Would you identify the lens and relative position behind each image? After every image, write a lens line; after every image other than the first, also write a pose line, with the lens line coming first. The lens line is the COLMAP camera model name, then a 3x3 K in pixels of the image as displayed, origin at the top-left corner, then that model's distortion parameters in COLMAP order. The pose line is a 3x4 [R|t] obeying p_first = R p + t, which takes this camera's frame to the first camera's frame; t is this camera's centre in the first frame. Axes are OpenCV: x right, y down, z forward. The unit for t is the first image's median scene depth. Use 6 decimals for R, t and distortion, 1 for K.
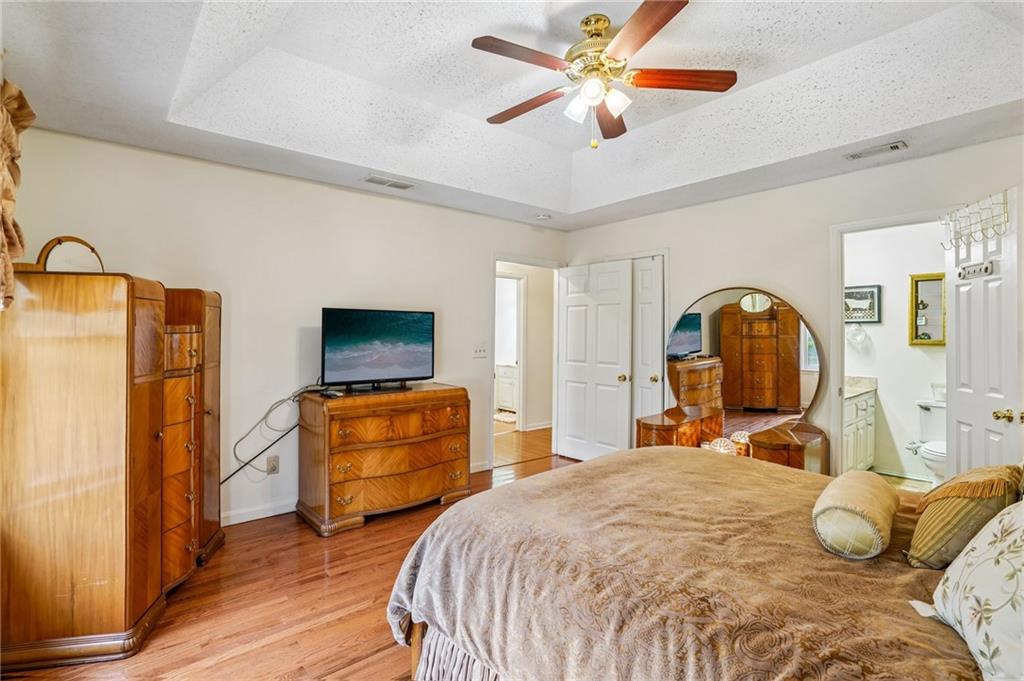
lens RADIAL K [[471.3, 0, 511.6], [0, 471.3, 335.8], [0, 0, 1]] dist [-0.016552, 0.004144]
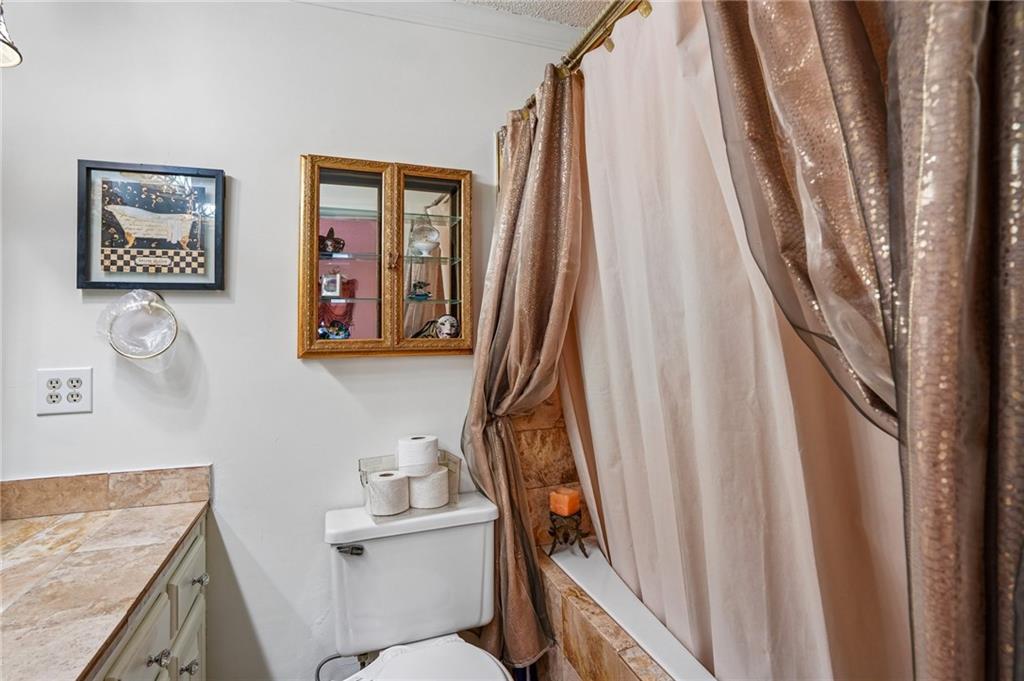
lens RADIAL K [[471.3, 0, 514.6], [0, 471.3, 334.0], [0, 0, 1]] dist [-0.016552, 0.004144]
pose [[0.363284, 0.001618, 0.931677, 0.266080], [0.015008, 0.999859, -0.007589, 0.003582], [-0.931557, 0.016740, 0.363209, 0.329712]]
